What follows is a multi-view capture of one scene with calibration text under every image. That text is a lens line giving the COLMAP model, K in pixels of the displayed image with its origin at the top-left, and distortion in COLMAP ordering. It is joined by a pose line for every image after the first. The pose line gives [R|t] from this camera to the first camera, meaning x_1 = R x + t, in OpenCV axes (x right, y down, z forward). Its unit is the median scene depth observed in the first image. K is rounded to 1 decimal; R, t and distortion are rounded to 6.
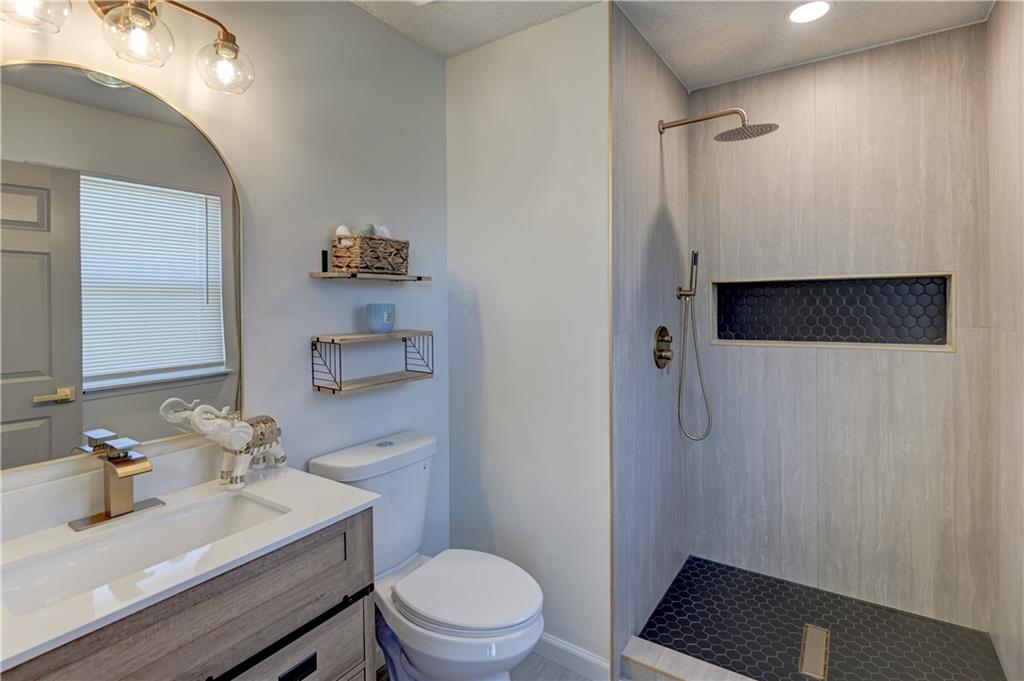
lens RADIAL K [[503.0, 0, 514.5], [0, 503.0, 305.5], [0, 0, 1]] dist [0.002548, -0.000620]
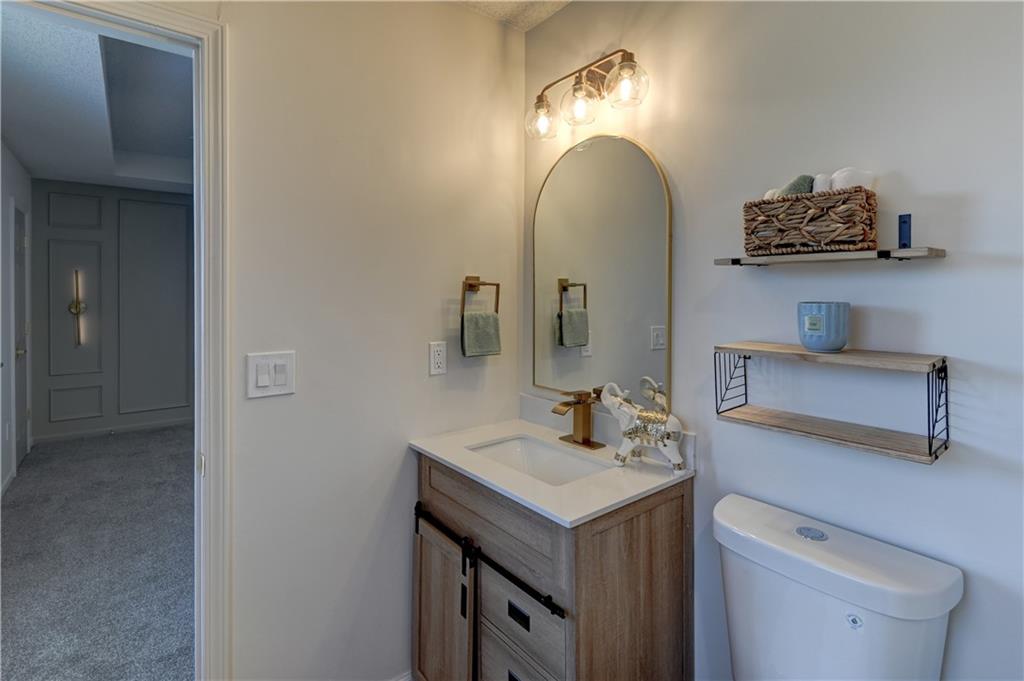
lens RADIAL K [[482.6, 0, 506.8], [0, 482.6, 298.4], [0, 0, 1]] dist [0.000419, -0.000646]
pose [[-0.301962, 0.019331, -0.953124, 0.409140], [-0.003853, 0.999761, 0.021498, -0.019506], [0.953312, 0.010164, -0.301815, 0.840913]]
